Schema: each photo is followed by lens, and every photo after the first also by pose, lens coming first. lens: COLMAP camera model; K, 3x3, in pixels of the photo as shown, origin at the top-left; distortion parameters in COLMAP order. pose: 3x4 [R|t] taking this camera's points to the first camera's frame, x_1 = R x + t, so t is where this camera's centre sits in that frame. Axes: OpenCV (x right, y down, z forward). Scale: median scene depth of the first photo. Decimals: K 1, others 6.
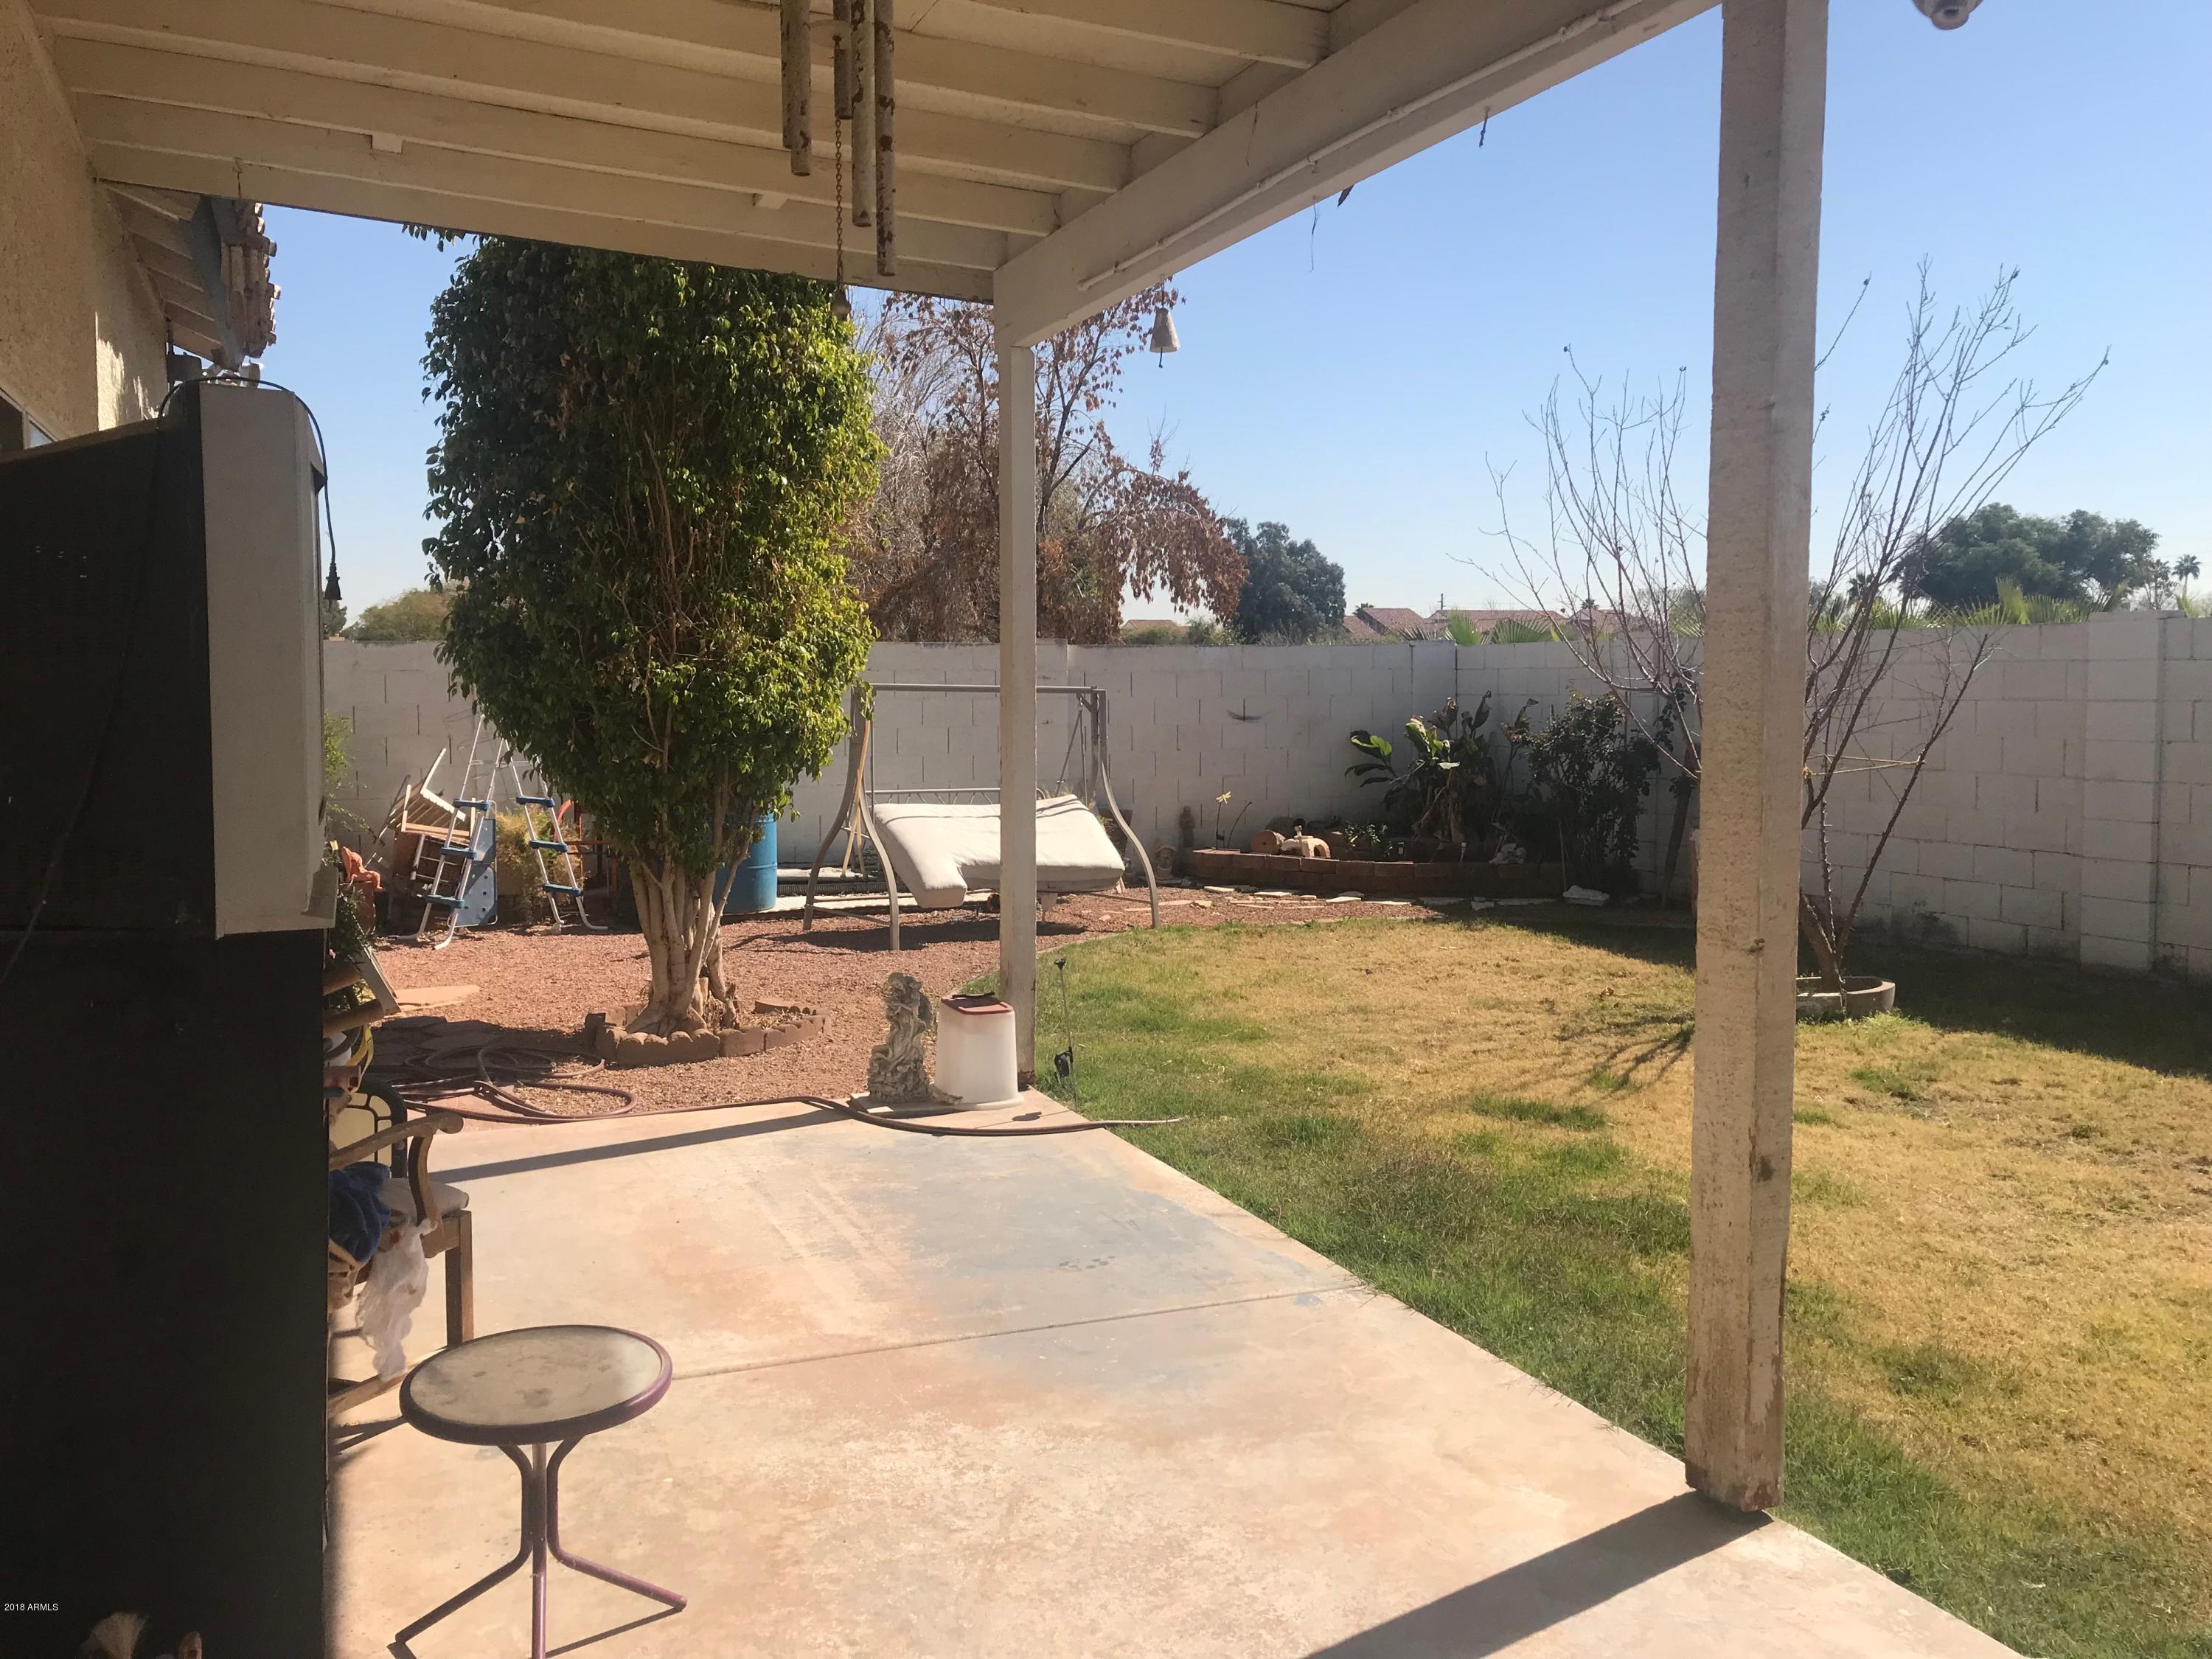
lens RADIAL K [[1782.8, 0, 1106.2], [0, 1782.8, 769.6], [0, 0, 1]] dist [0.016989, 0.005390]
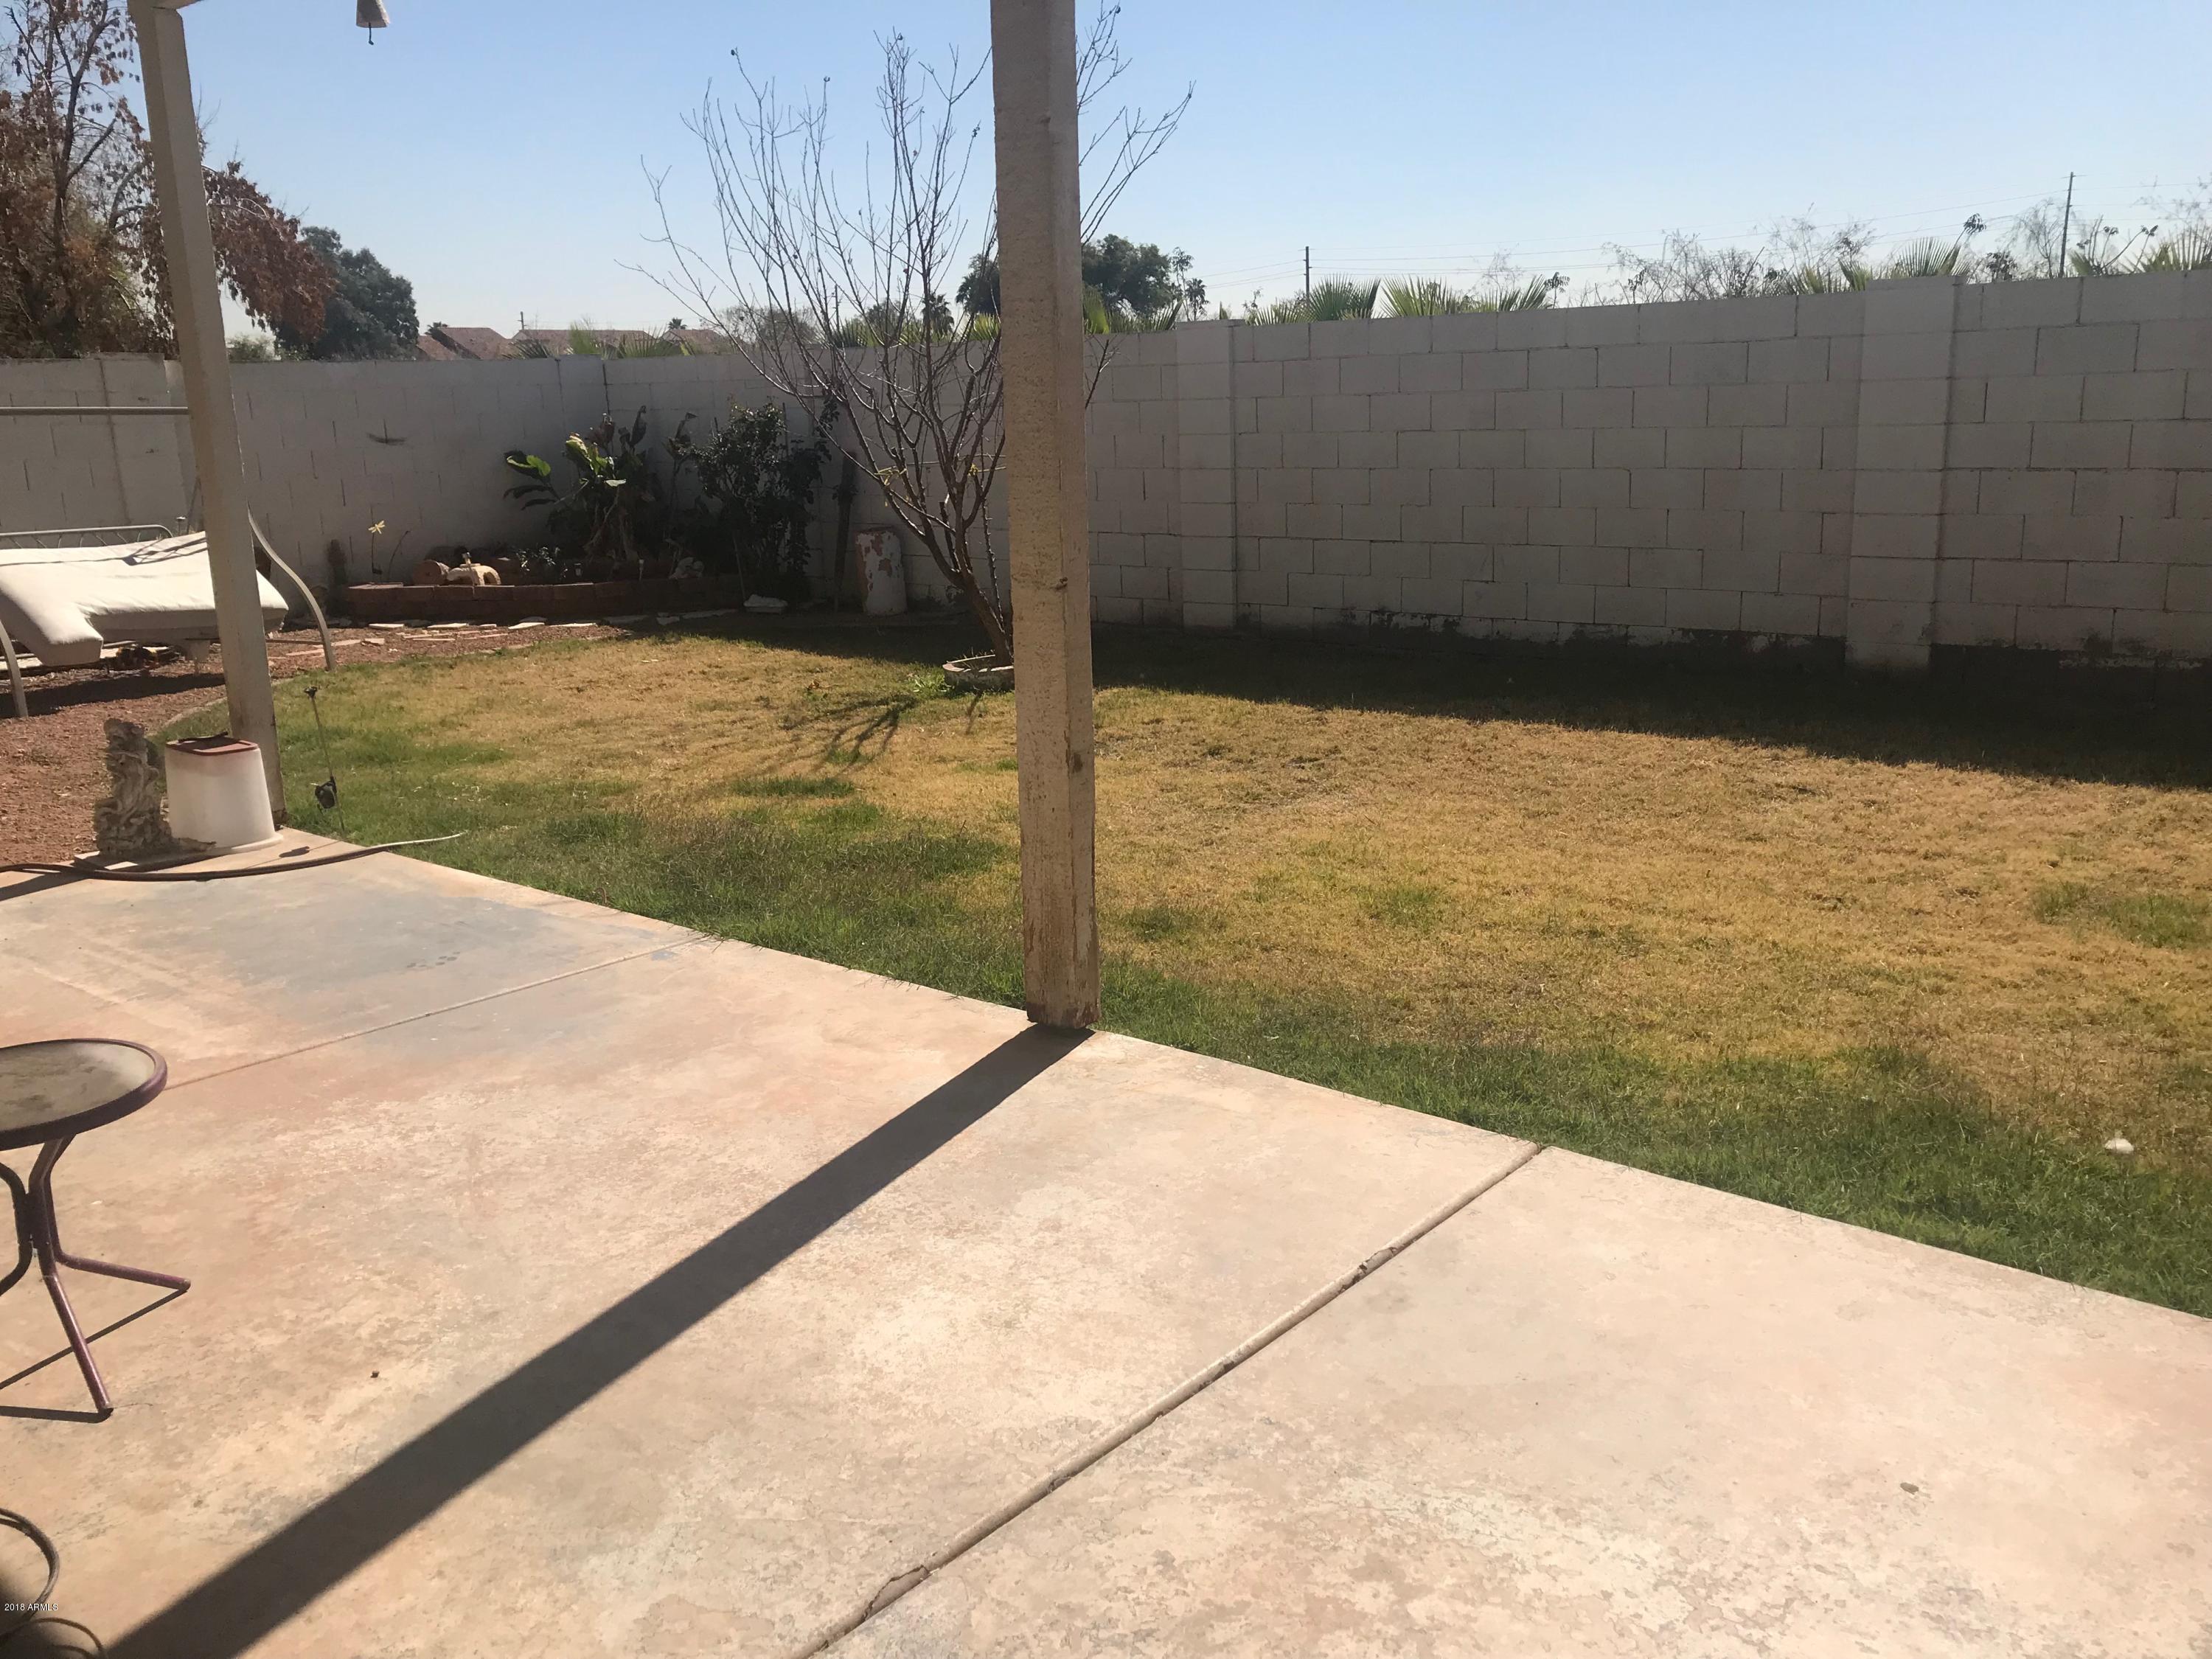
lens RADIAL K [[1785.5, 0, 1109.6], [0, 1785.5, 802.3], [0, 0, 1]] dist [0.060863, -0.098830]
pose [[0.882981, -0.125275, 0.452384, -0.110304], [0.047776, 0.982710, 0.178882, 0.019022], [-0.466972, -0.136336, 0.873699, -0.060543]]
